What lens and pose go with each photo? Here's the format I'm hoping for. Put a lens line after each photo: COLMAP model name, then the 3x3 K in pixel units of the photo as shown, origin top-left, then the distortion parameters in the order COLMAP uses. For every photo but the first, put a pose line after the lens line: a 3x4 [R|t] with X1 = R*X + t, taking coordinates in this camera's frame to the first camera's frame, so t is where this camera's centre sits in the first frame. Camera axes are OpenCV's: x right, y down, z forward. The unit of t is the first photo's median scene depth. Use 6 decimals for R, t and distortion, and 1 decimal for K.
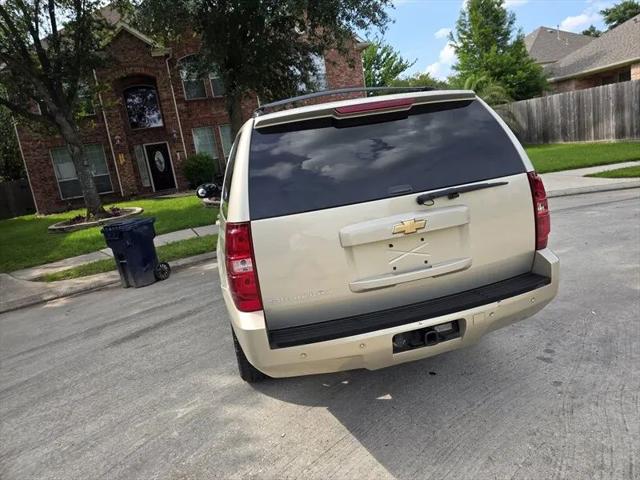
lens RADIAL K [[433.6, 0, 326.2], [0, 433.6, 229.8], [0, 0, 1]] dist [0.056298, -0.052886]
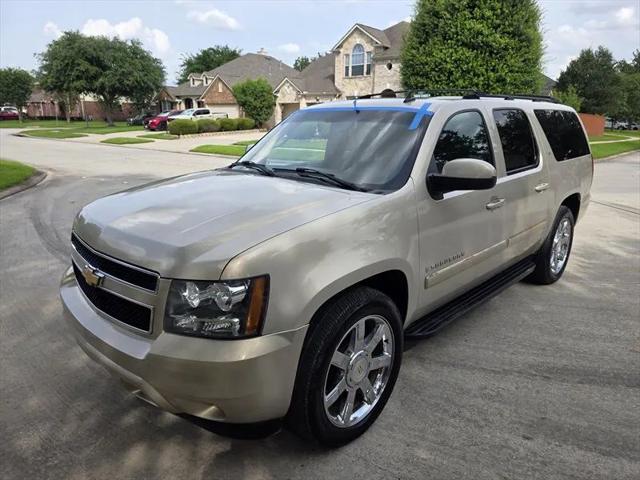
lens RADIAL K [[433.6, 0, 323.1], [0, 433.6, 235.6], [0, 0, 1]] dist [0.056298, -0.052886]
pose [[-0.531135, -0.076608, 0.843817, -0.974208], [0.207702, 0.953745, 0.217325, -0.266799], [-0.821435, 0.290692, -0.490656, 2.276641]]
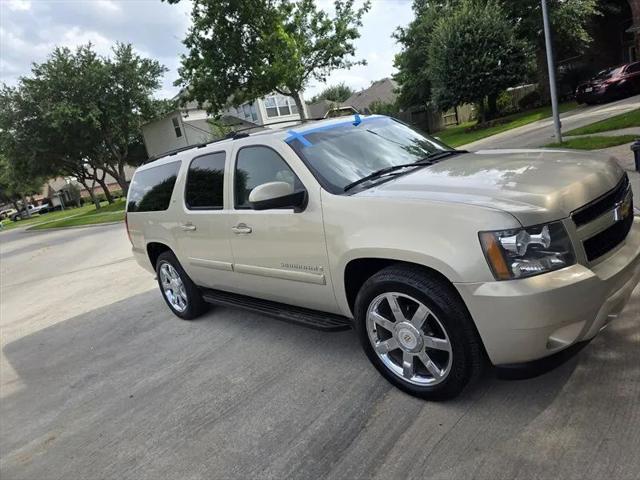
lens RADIAL K [[433.6, 0, 327.0], [0, 433.6, 223.3], [0, 0, 1]] dist [0.056298, -0.052886]
pose [[-0.798123, 0.410613, -0.440904, 0.500165], [0.244694, 0.889639, 0.385574, -0.531749], [0.550567, 0.199849, -0.810516, 2.592667]]
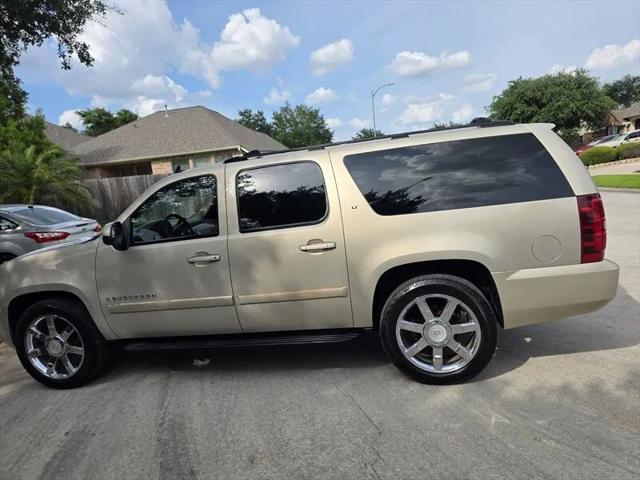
lens RADIAL K [[433.6, 0, 323.6], [0, 433.6, 240.7], [0, 0, 1]] dist [0.056298, -0.052886]
pose [[0.439433, -0.027777, 0.897846, -1.172385], [0.193775, 0.978920, -0.064554, 0.032883], [-0.877126, 0.202347, 0.435552, 0.756996]]
